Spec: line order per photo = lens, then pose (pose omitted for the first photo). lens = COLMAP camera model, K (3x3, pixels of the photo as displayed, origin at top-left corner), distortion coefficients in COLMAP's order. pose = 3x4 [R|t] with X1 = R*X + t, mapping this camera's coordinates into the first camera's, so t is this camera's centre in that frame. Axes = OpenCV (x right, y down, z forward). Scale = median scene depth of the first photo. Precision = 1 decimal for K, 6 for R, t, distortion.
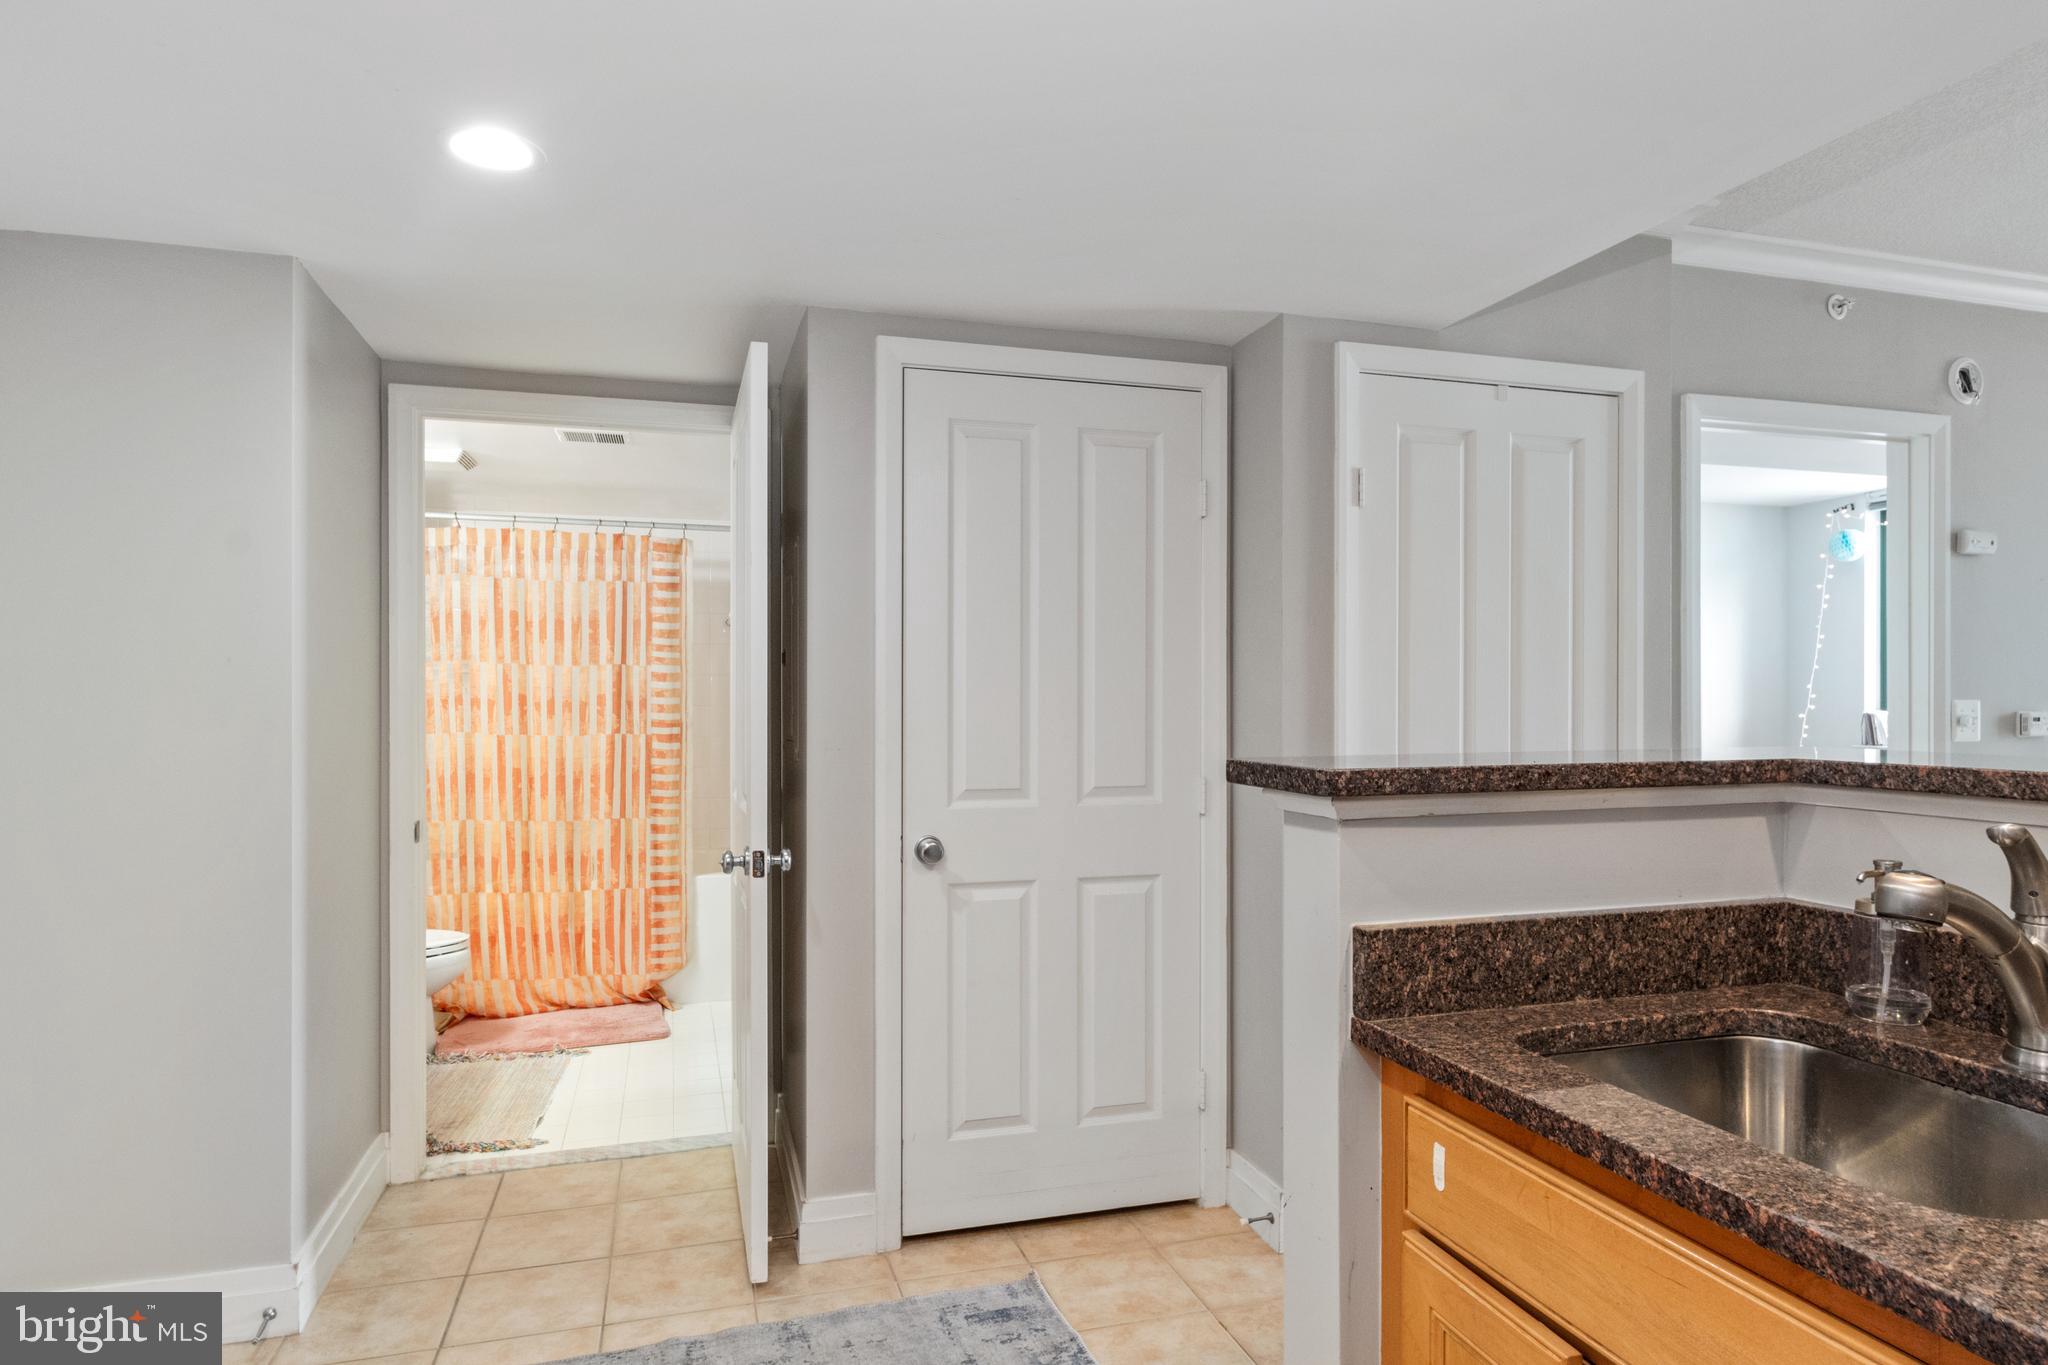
lens RADIAL K [[1123.4, 0, 1024.4], [0, 1123.4, 703.5], [0, 0, 1]] dist [0.017454, -0.015562]
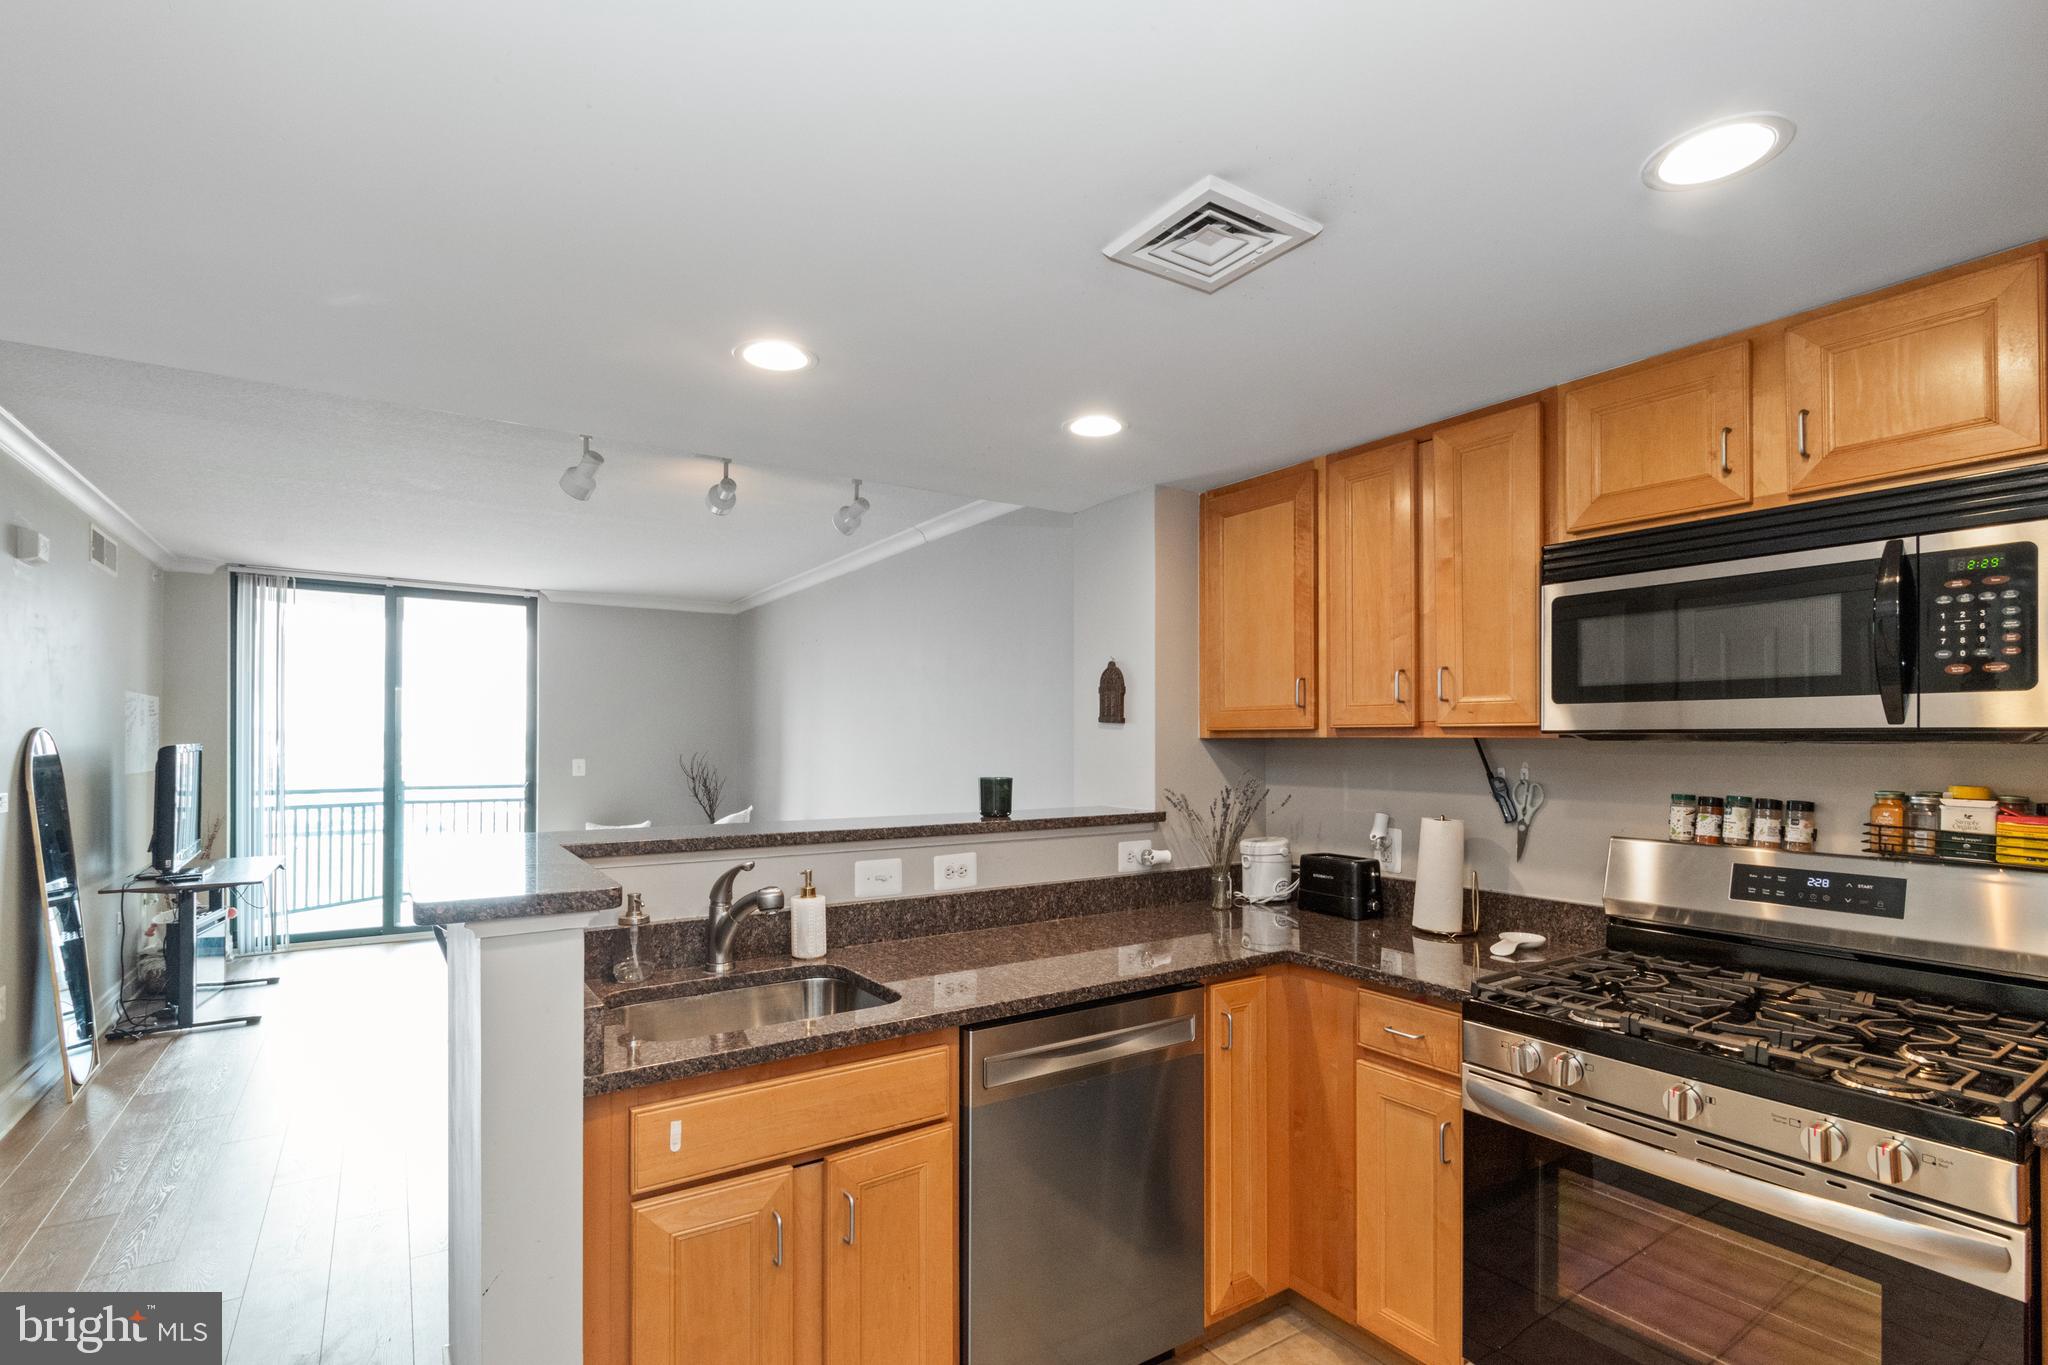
lens RADIAL K [[953.4, 0, 1012.8], [0, 953.4, 735.6], [0, 0, 1]] dist [0.001661, -0.005595]
pose [[-0.279089, 0.004802, 0.960253, -0.993954], [-0.000849, 0.999986, -0.005247, -0.122715], [-0.960265, -0.002280, -0.279081, 0.918386]]
